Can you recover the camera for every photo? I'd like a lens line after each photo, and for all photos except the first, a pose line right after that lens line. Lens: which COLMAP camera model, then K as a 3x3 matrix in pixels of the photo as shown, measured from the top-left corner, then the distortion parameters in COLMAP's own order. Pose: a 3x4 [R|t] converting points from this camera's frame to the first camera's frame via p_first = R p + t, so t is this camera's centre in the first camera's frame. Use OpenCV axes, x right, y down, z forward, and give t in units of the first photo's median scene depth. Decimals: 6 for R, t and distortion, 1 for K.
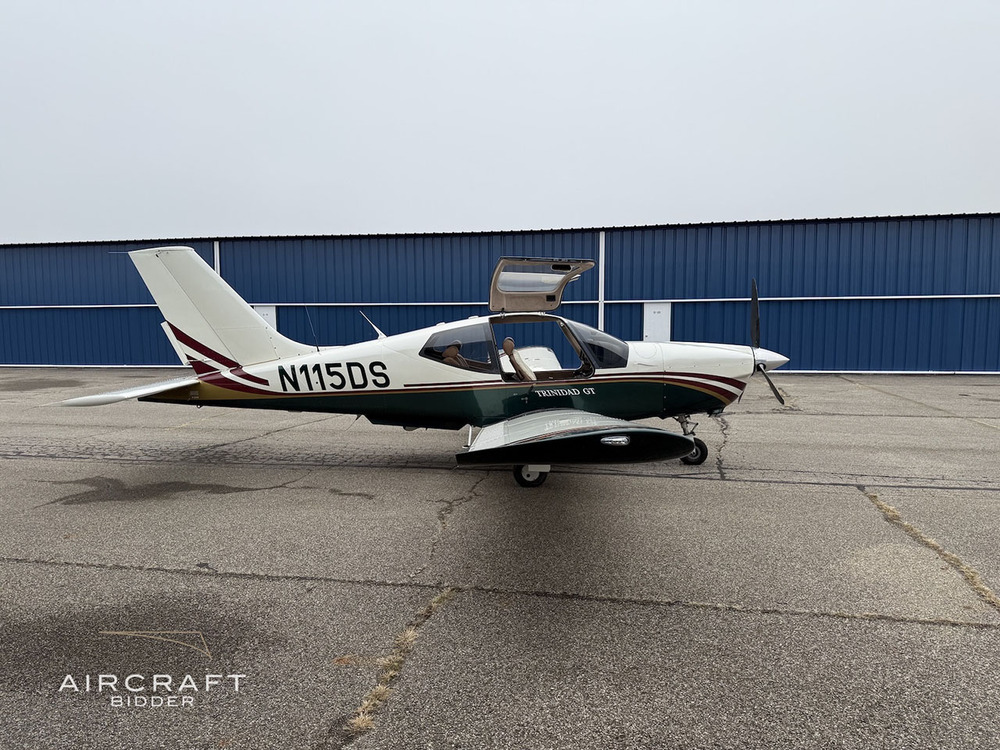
lens RADIAL K [[699.9, 0, 500.0], [0, 699.9, 375.0], [0, 0, 1]] dist [0.098321, -0.140633]
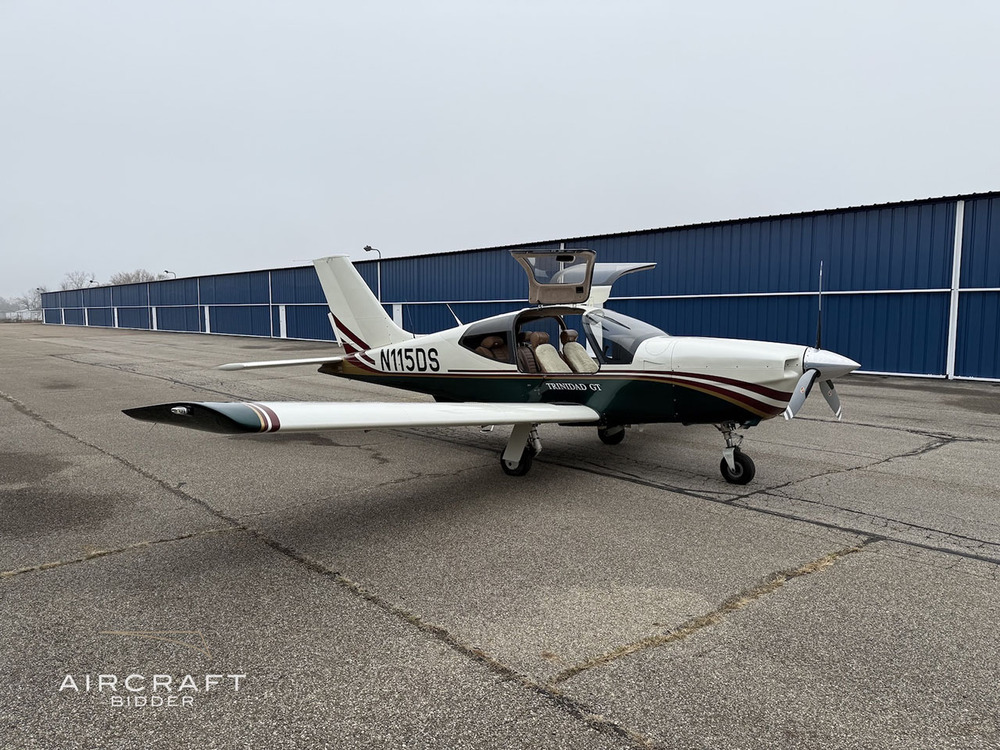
lens RADIAL K [[699.9, 0, 500.0], [0, 699.9, 375.0], [0, 0, 1]] dist [0.098321, -0.140633]
pose [[0.796746, 0.058133, -0.601511, 0.588981], [-0.052276, 0.998261, 0.027232, -0.012446], [0.602049, 0.009748, 0.798400, 0.159050]]
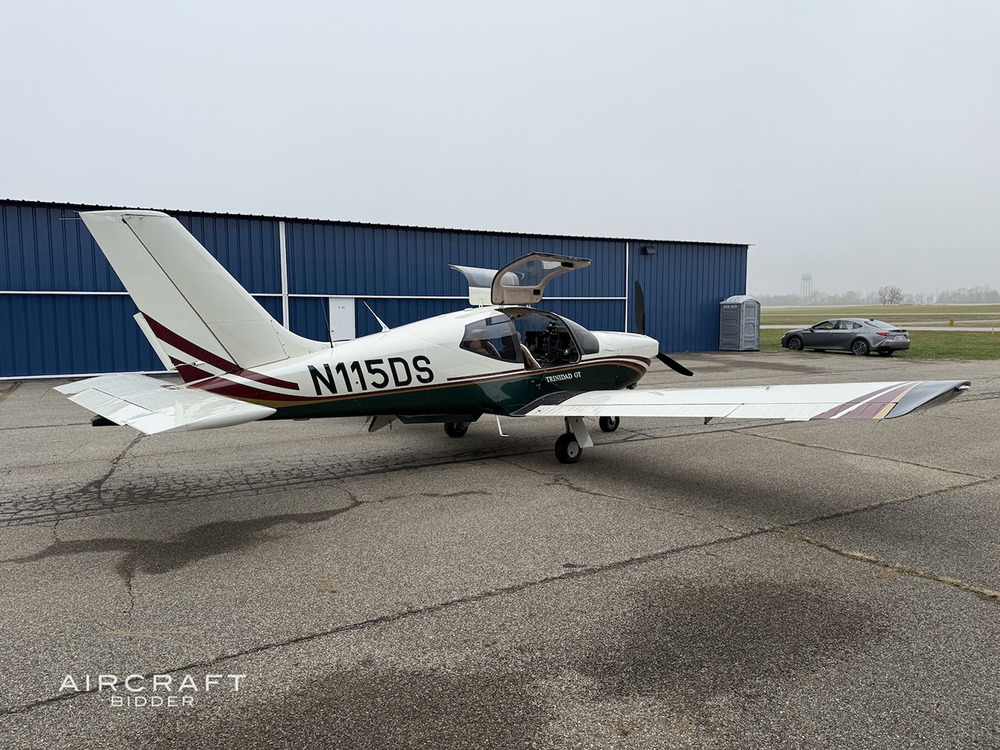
lens RADIAL K [[699.9, 0, 500.0], [0, 699.9, 375.0], [0, 0, 1]] dist [0.098321, -0.140633]
pose [[0.758652, -0.054994, 0.649171, -0.696623], [0.052047, 0.998362, 0.023751, -0.010034], [-0.649414, 0.015768, 0.760272, 0.215423]]
